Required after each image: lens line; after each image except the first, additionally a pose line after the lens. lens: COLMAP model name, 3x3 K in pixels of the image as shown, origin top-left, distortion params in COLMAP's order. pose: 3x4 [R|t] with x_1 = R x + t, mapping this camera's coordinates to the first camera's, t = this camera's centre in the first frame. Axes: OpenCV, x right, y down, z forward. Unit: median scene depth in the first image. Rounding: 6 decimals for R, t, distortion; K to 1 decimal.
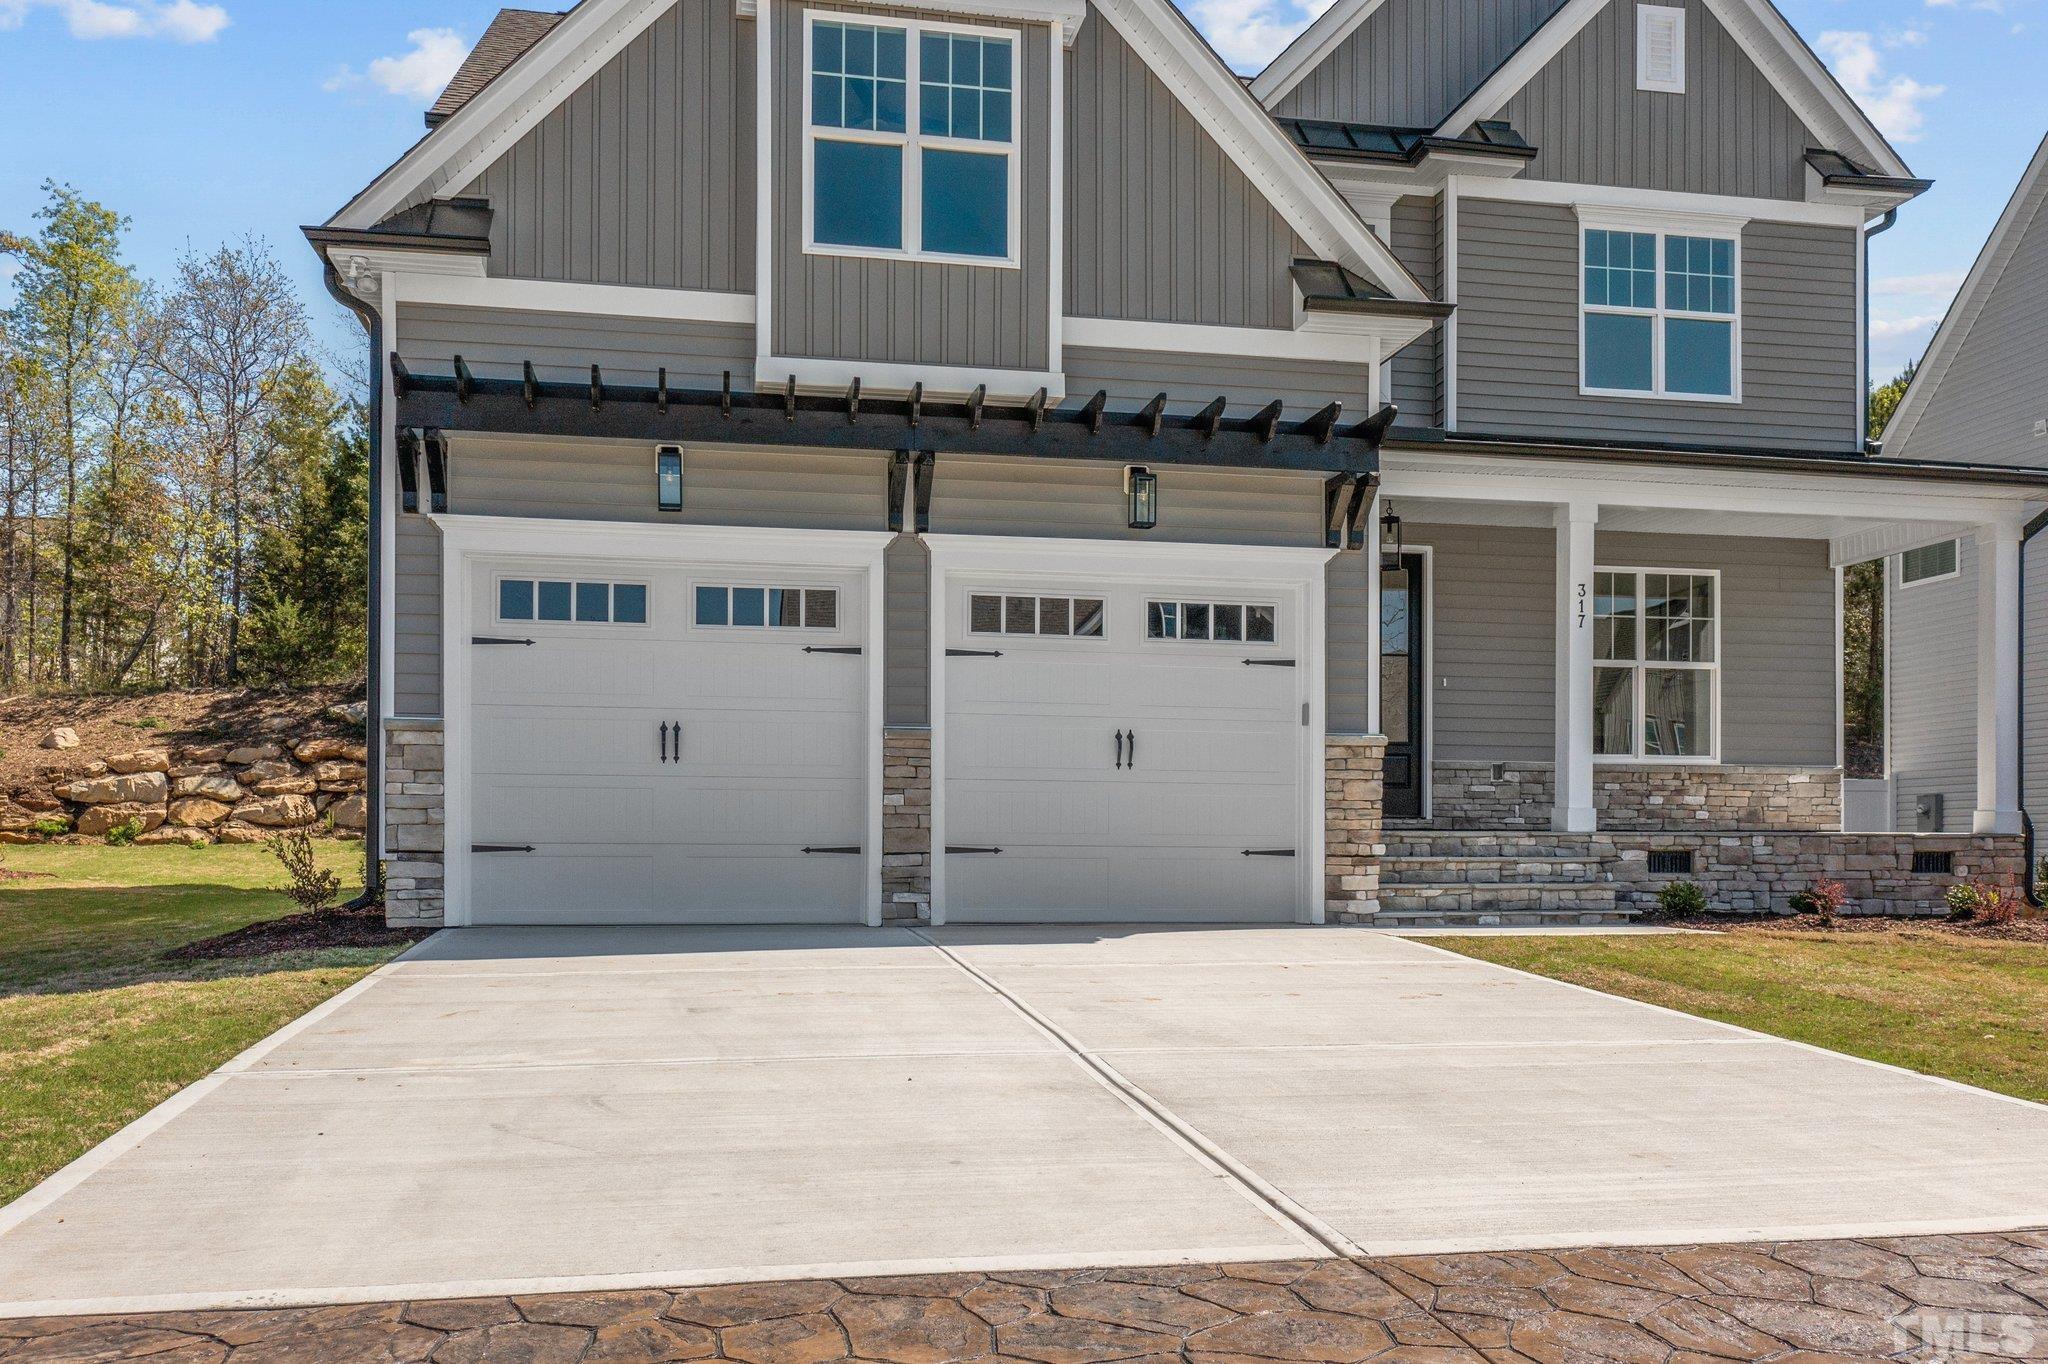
lens RADIAL K [[1679.2, 0, 1027.6], [0, 1679.2, 839.9], [0, 0, 1]] dist [-0.002518, 0.011359]
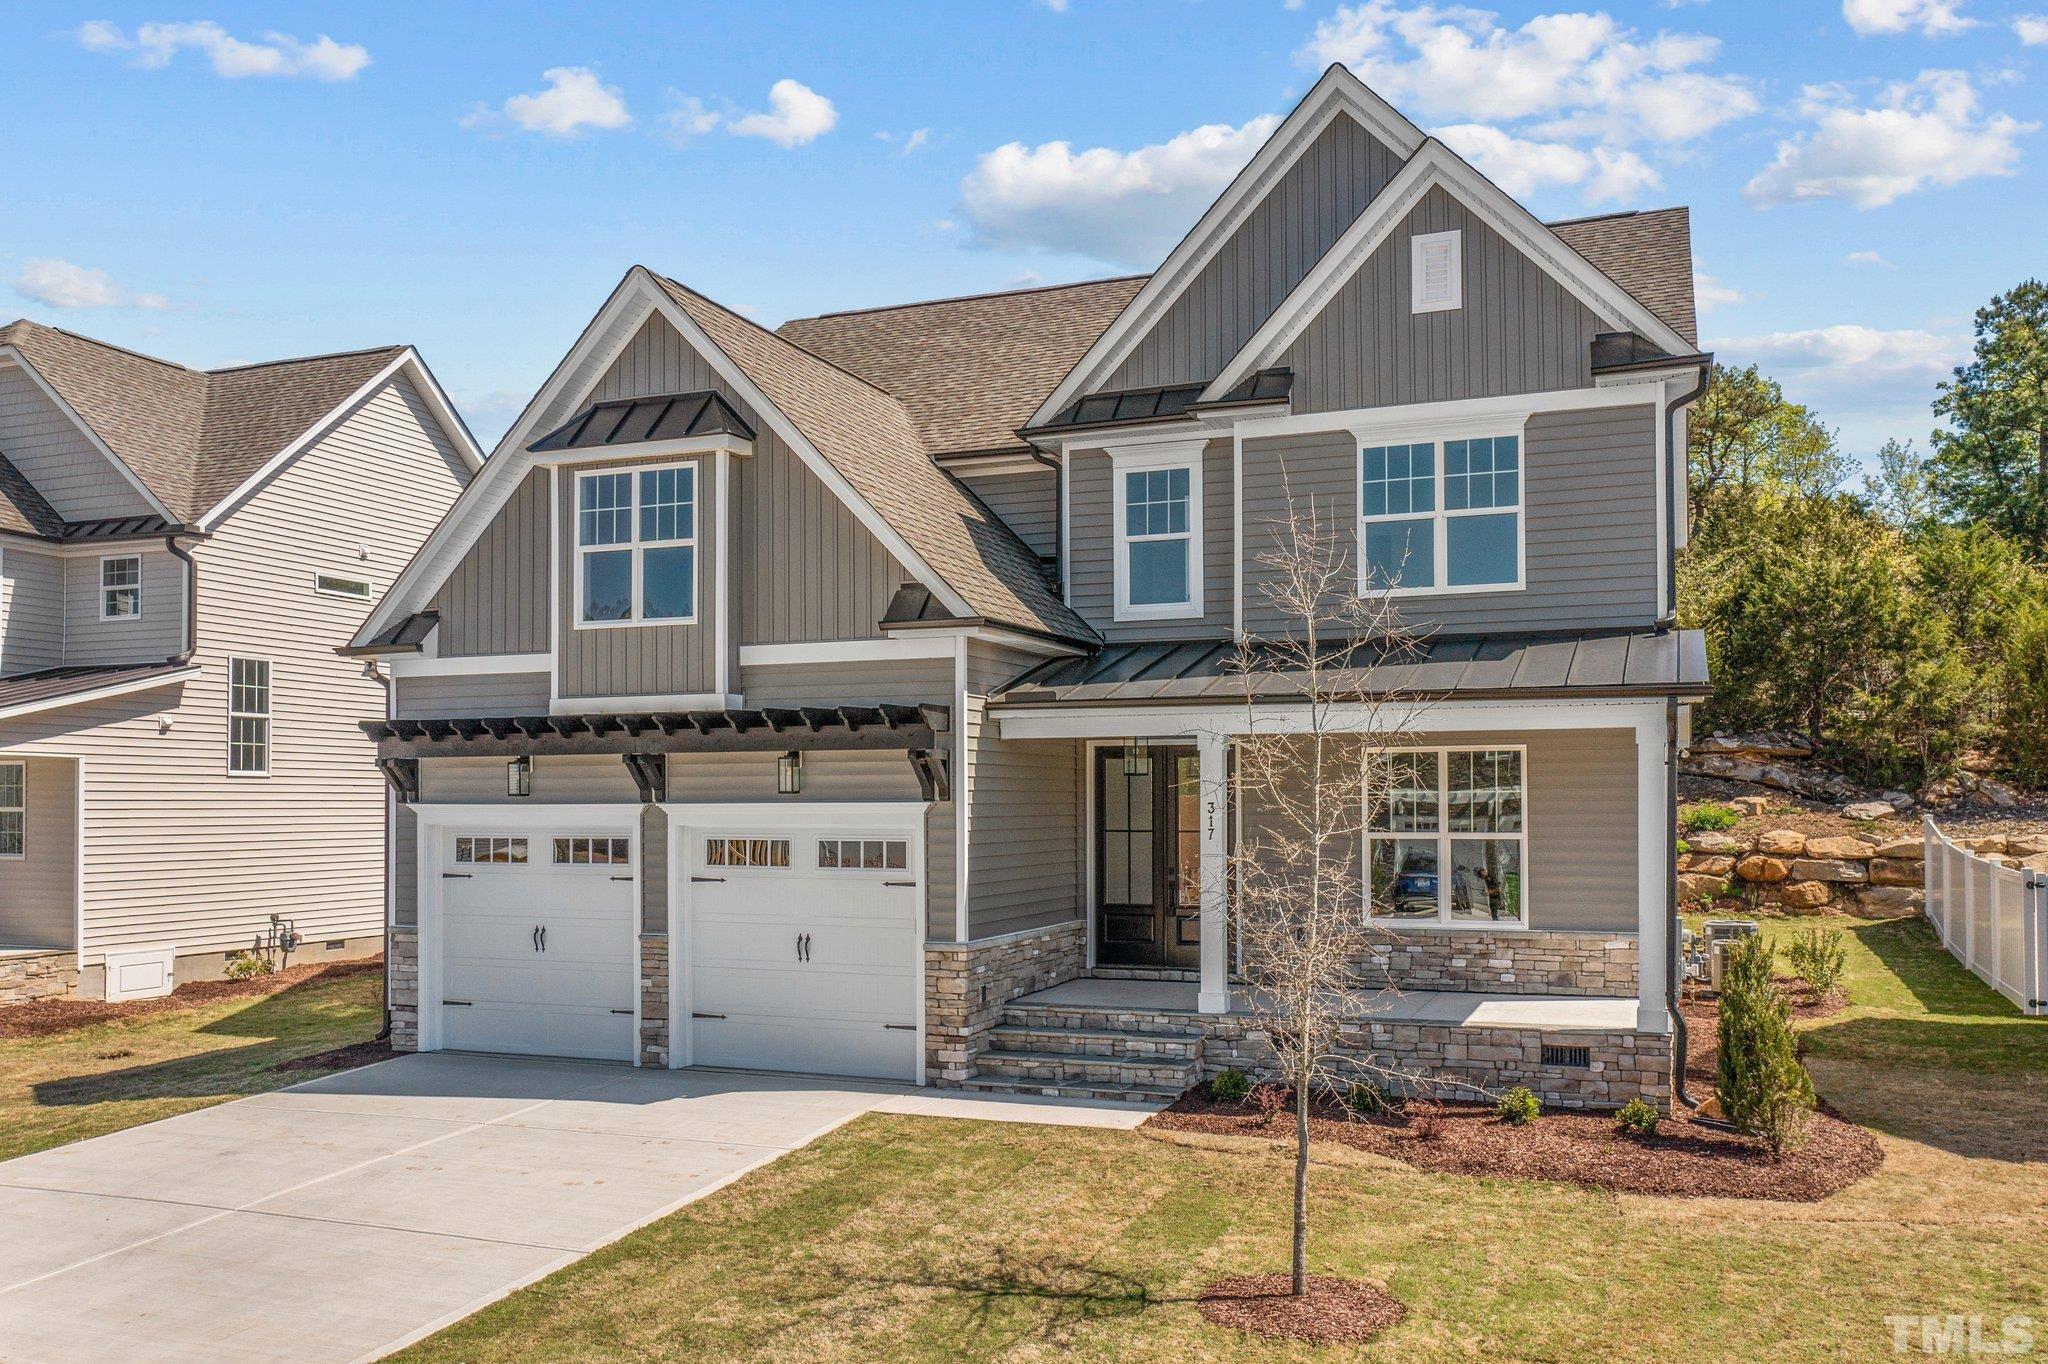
lens RADIAL K [[1662.7, 0, 1027.1], [0, 1662.7, 776.7], [0, 0, 1]] dist [-0.008978, -0.001526]
pose [[0.844086, -0.014389, -0.536015, 0.859218], [0.009882, 0.999888, -0.011280, -0.160861], [0.536117, 0.004225, 0.844133, -0.053694]]
